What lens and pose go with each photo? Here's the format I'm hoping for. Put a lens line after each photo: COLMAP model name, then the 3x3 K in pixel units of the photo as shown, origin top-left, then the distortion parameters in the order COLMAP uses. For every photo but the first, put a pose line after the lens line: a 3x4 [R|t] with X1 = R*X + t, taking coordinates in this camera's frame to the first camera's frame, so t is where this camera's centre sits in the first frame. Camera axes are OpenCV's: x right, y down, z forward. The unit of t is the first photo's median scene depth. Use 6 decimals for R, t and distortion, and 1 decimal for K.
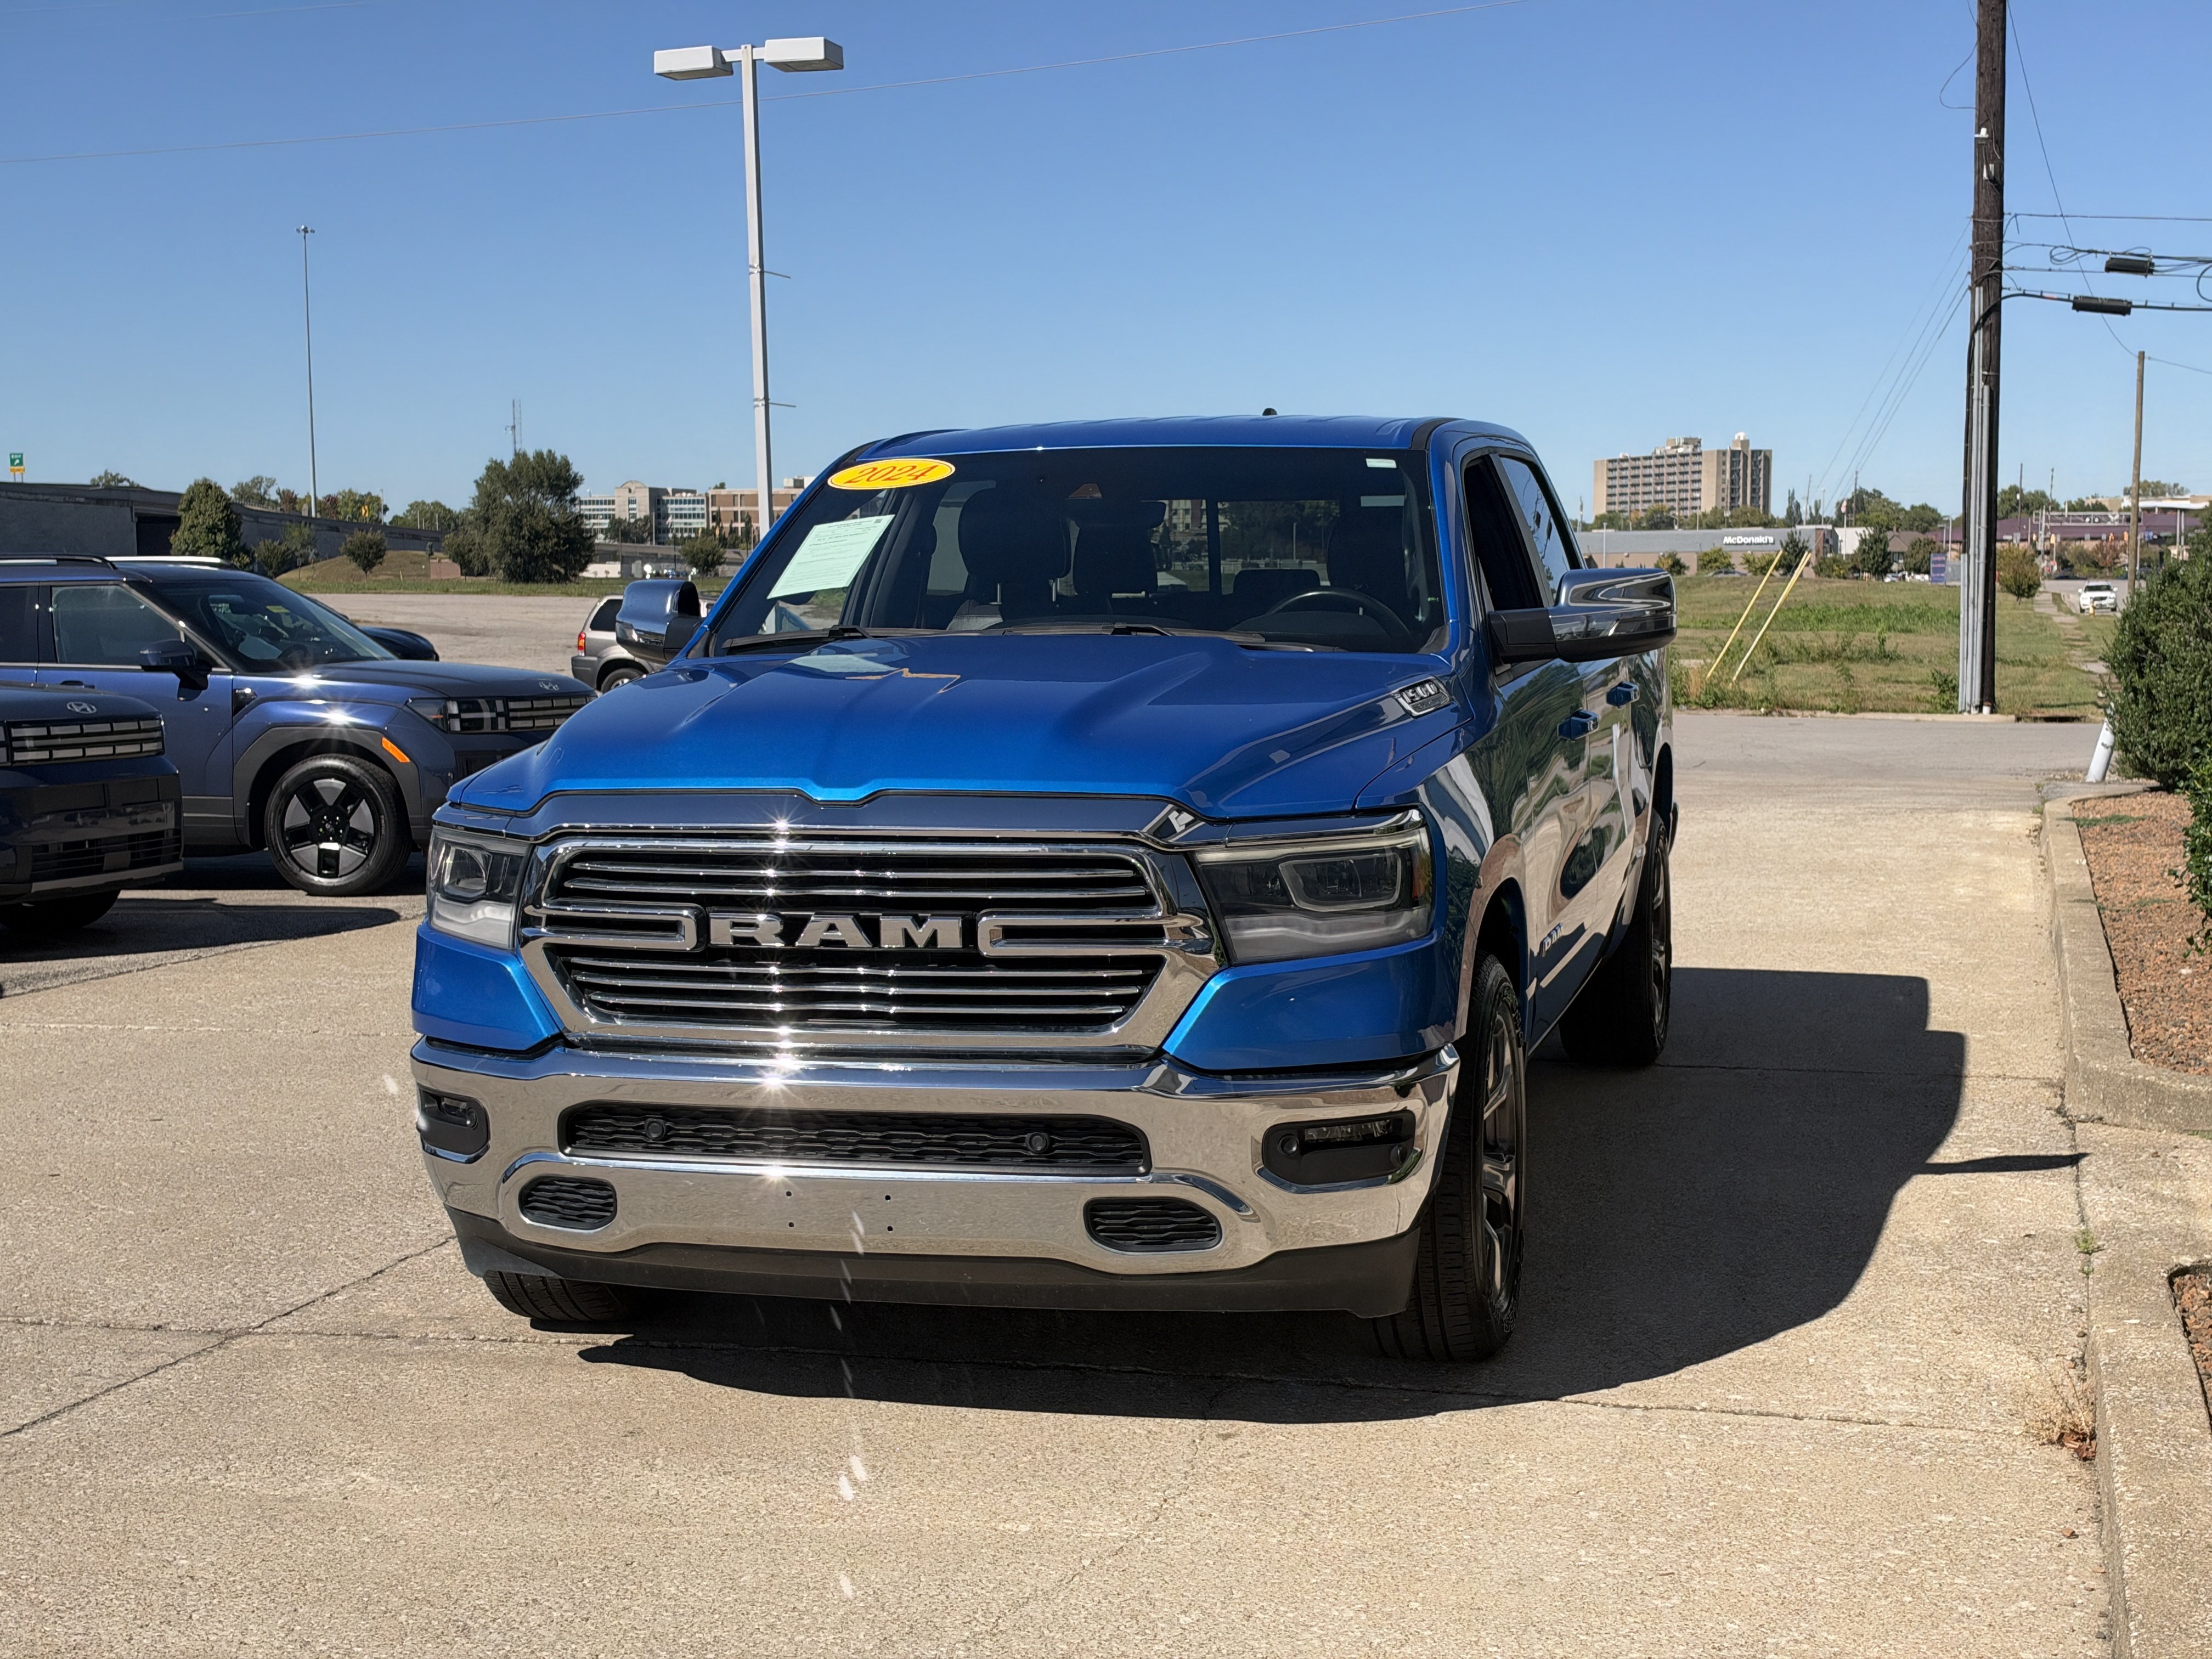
lens RADIAL K [[3134.9, 0, 1095.8], [0, 3134.9, 818.9], [0, 0, 1]] dist [0.149732, 0.000000]
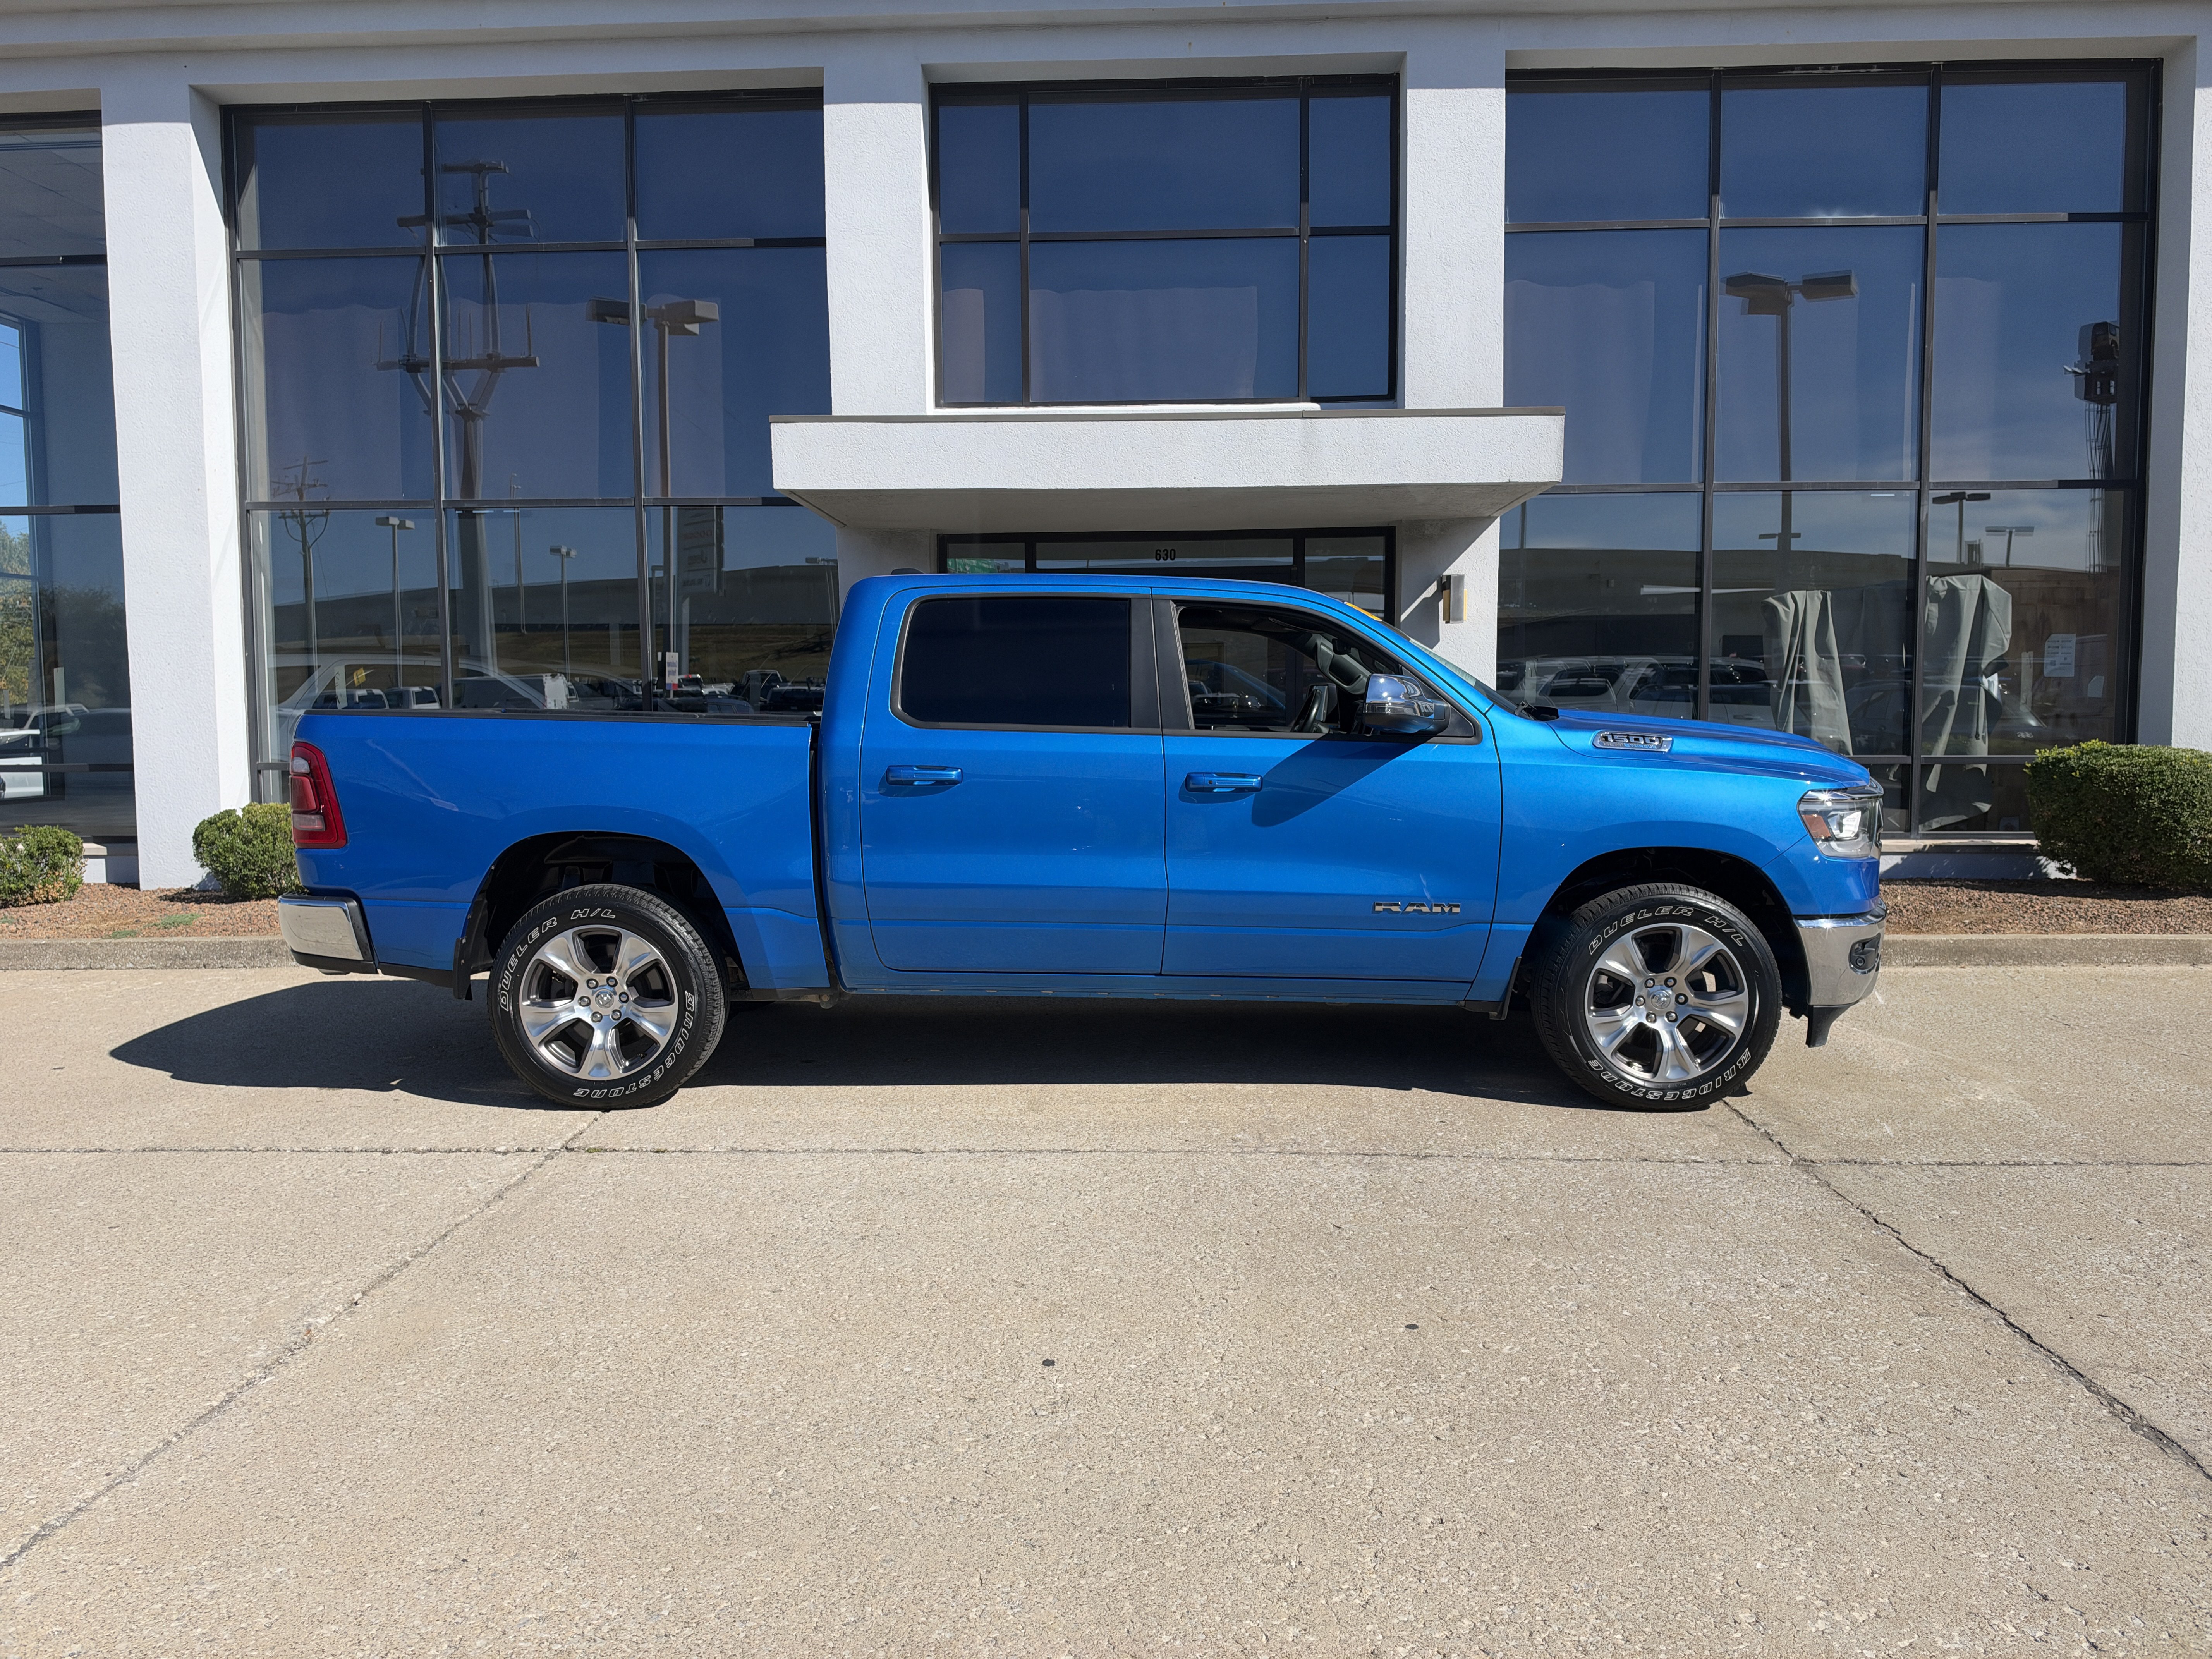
lens RADIAL K [[1496.3, 0, 1118.9], [0, 1496.3, 841.8], [0, 0, 1]] dist [-0.000251, -0.005671]
pose [[-0.241525, -0.079344, 0.967145, -0.954101], [0.080416, 0.991587, 0.101432, -0.099156], [-0.967057, 0.102273, -0.233112, 1.610061]]
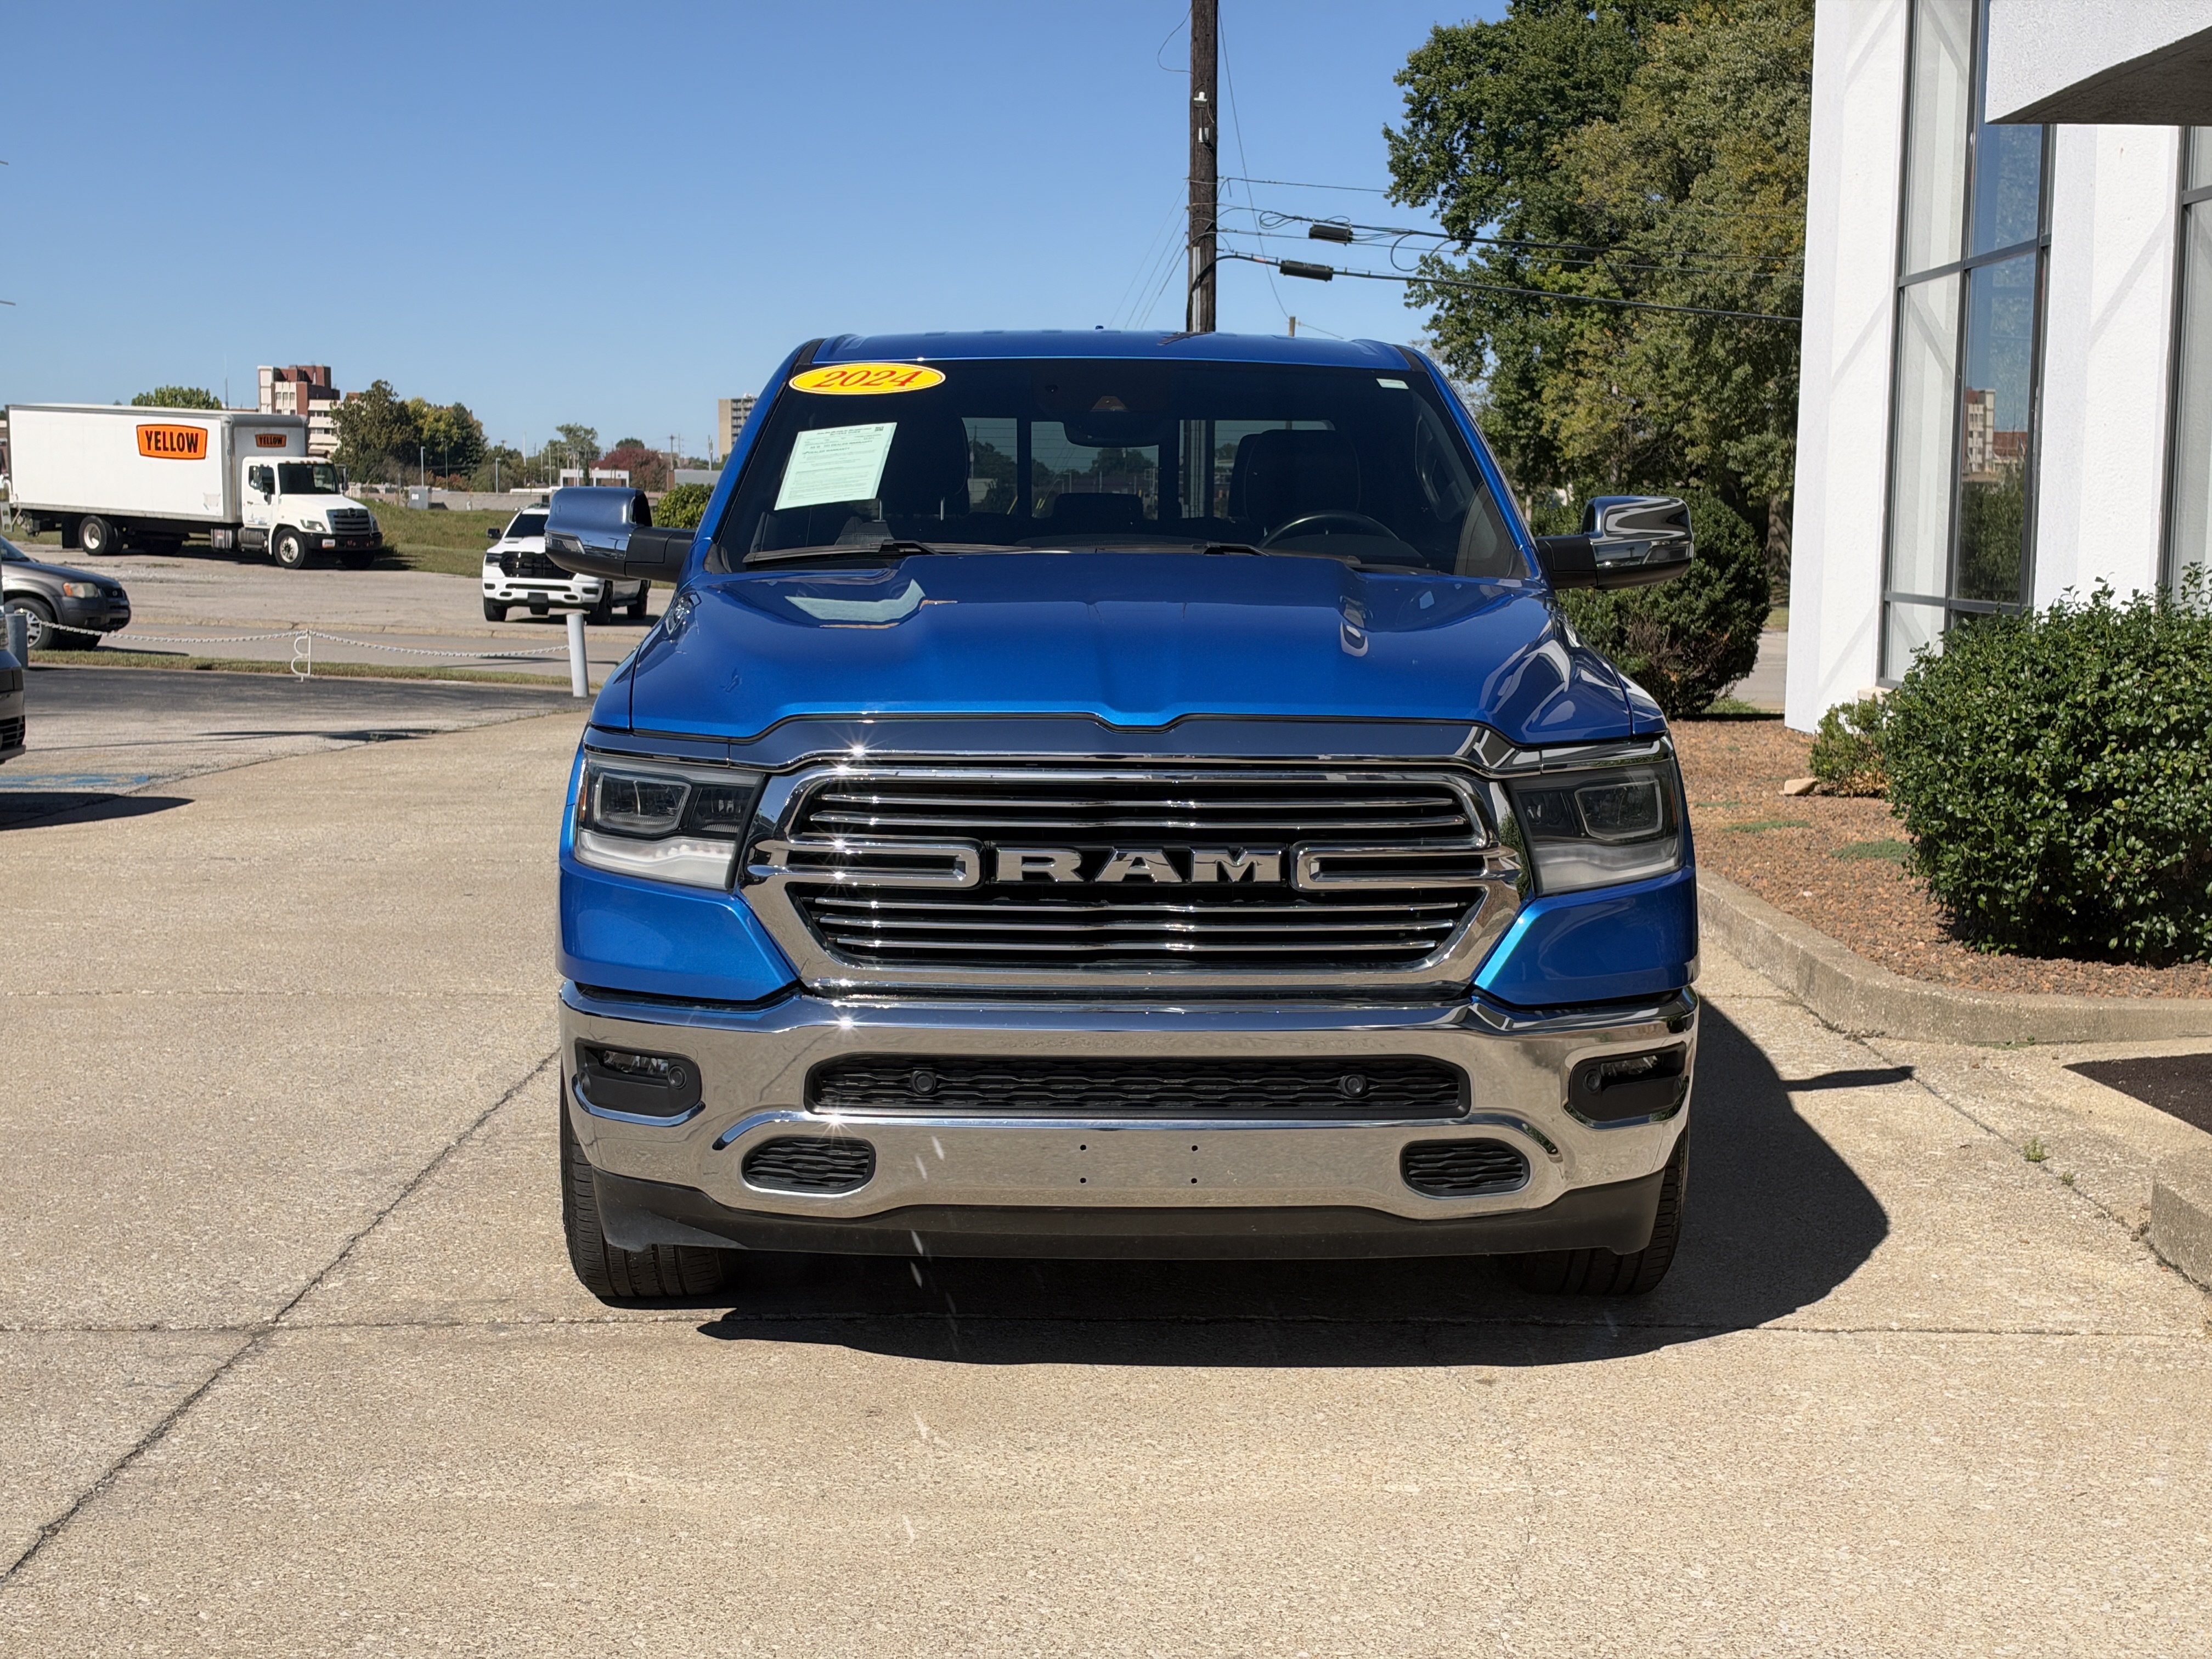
lens RADIAL K [[3134.9, 0, 1107.5], [0, 3134.9, 837.7], [0, 0, 1]] dist [0.149732, 0.000000]
pose [[0.960798, -0.008568, 0.277116, -0.315240], [0.001605, 0.999677, 0.025344, 0.003483], [-0.277243, -0.023906, 0.960502, 0.097371]]
